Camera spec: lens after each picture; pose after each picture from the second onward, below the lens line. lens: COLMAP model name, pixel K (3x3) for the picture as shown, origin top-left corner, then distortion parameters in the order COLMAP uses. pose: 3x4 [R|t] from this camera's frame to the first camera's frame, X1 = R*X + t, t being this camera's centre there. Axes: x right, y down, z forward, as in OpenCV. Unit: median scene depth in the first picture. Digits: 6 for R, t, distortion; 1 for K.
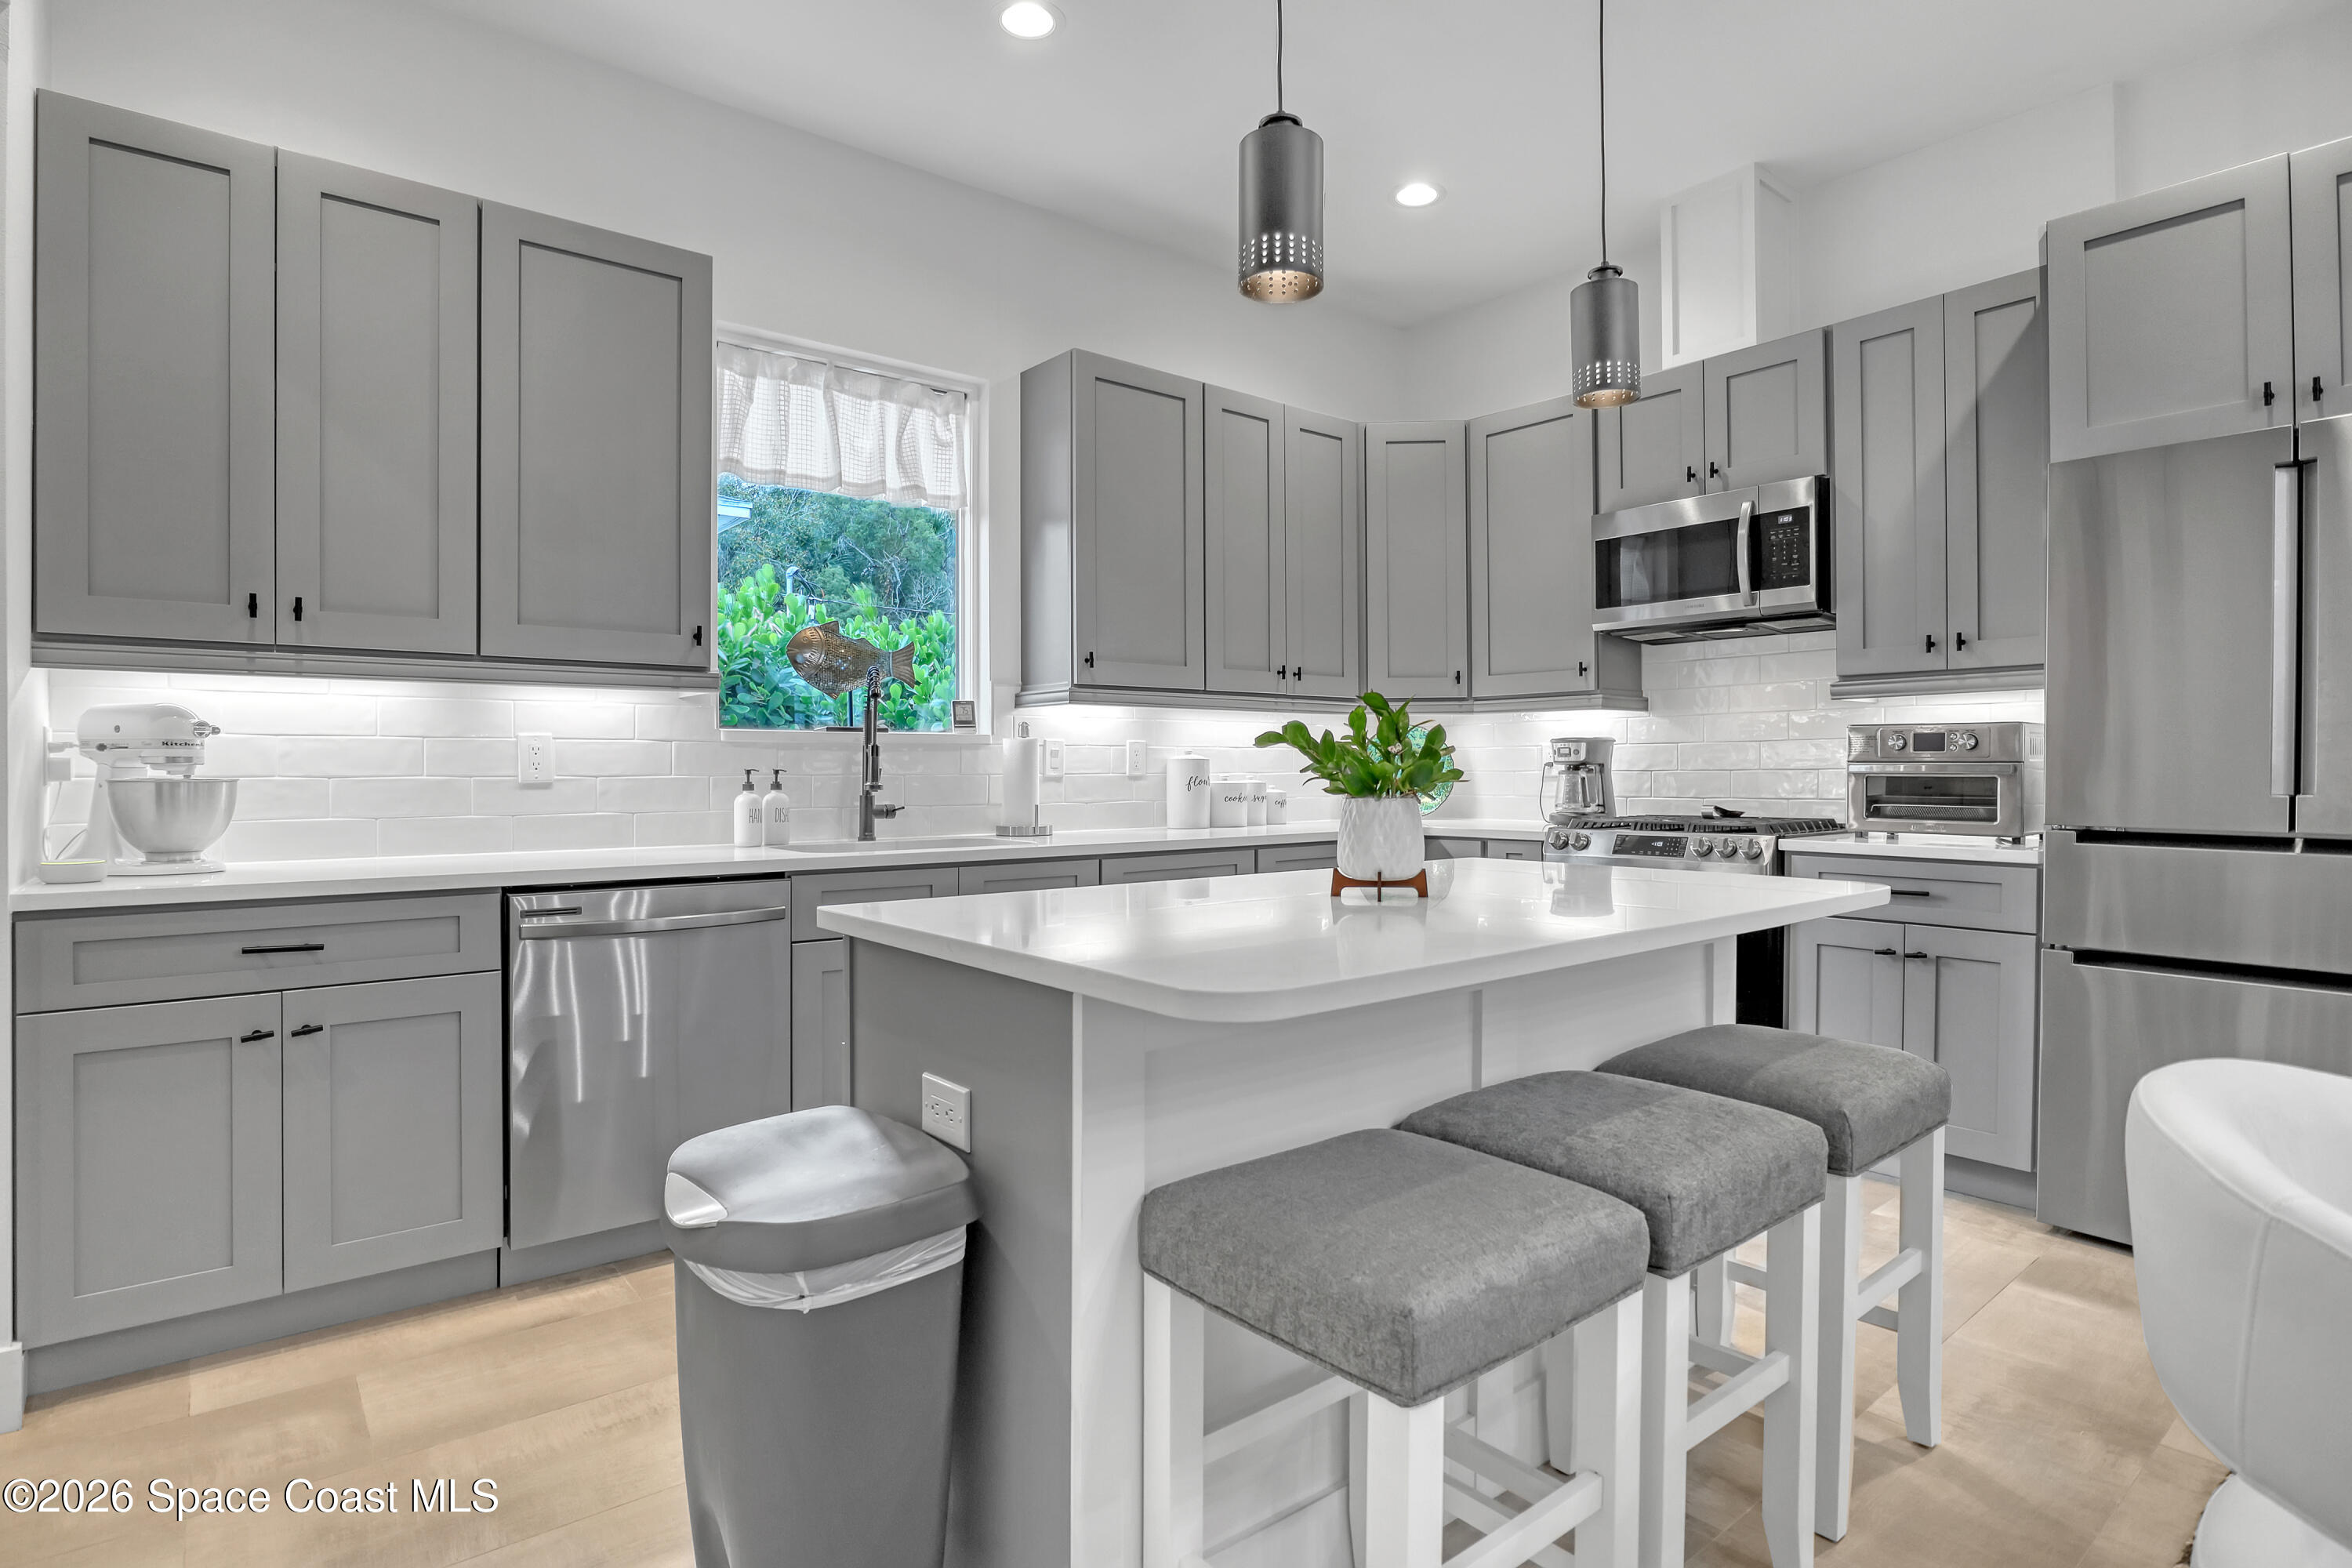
lens RADIAL K [[1213.6, 0, 1159.7], [0, 1213.6, 775.2], [0, 0, 1]] dist [-0.041844, 0.011753]
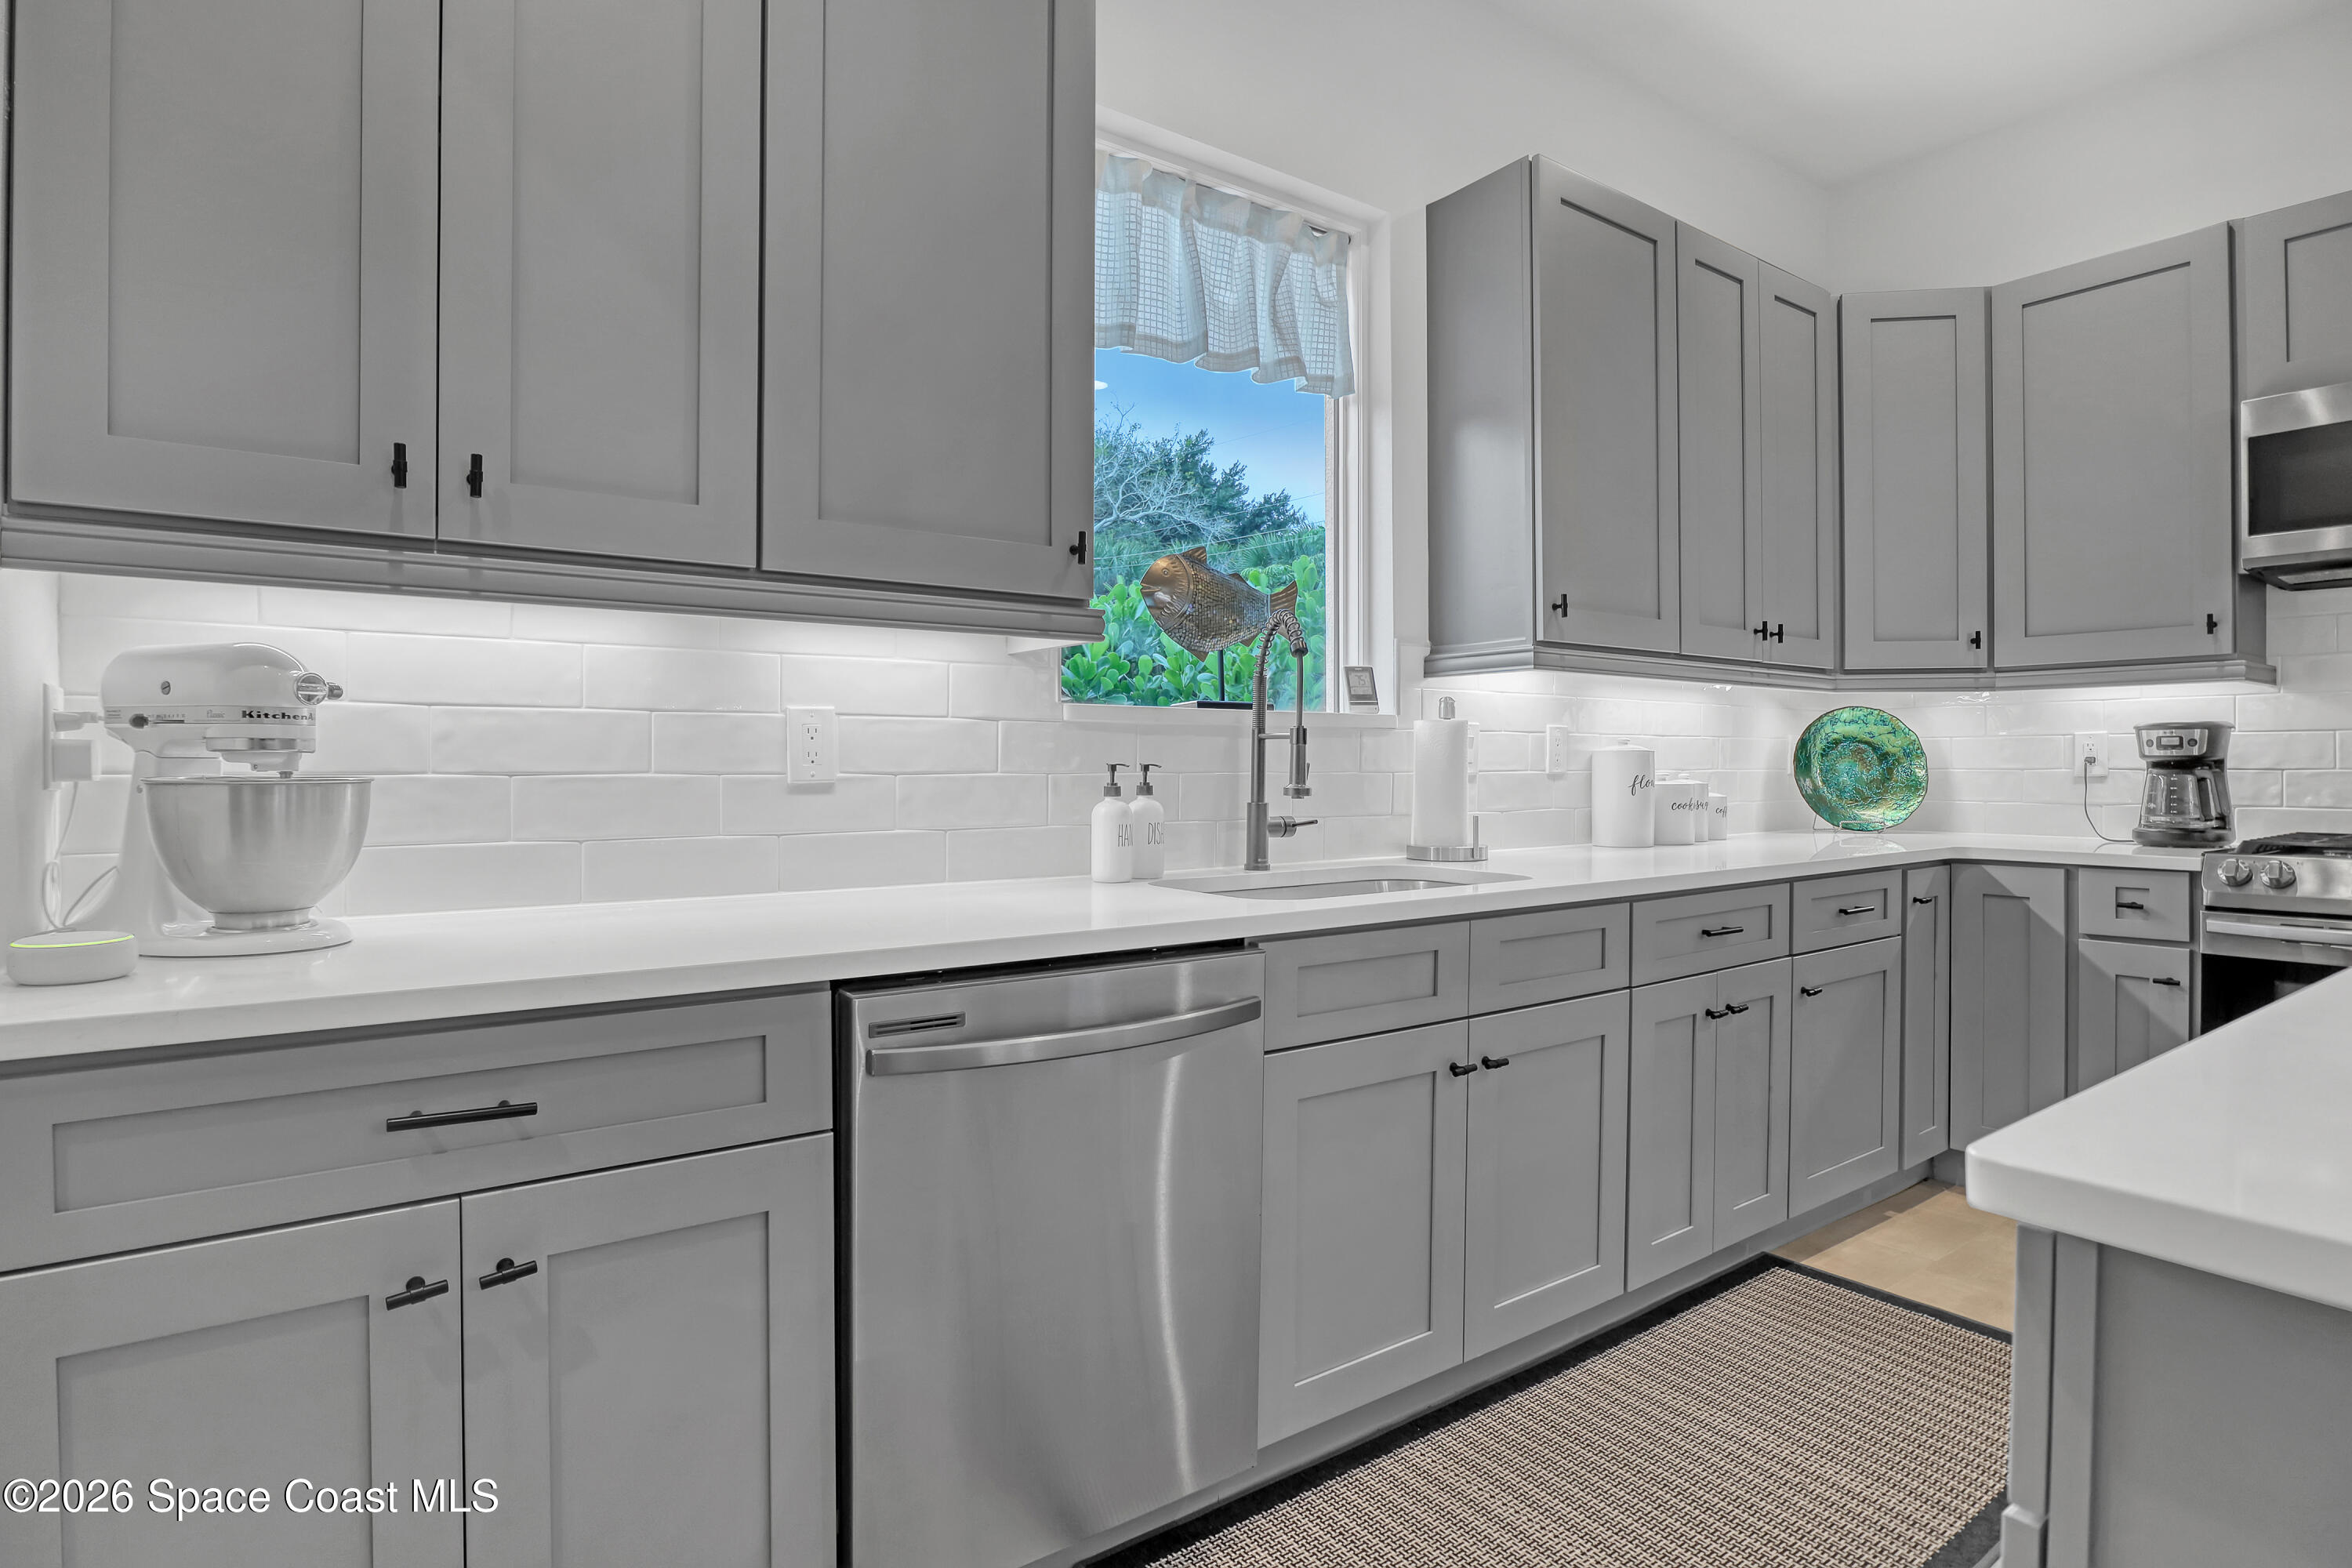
lens RADIAL K [[1213.6, 0, 1145.3], [0, 1213.6, 780.8], [0, 0, 1]] dist [-0.041844, 0.011753]
pose [[0.996838, 0.003442, -0.079385, -0.273148], [-0.002834, 0.999966, 0.007768, -0.000912], [0.079409, -0.007518, 0.996814, 0.346669]]
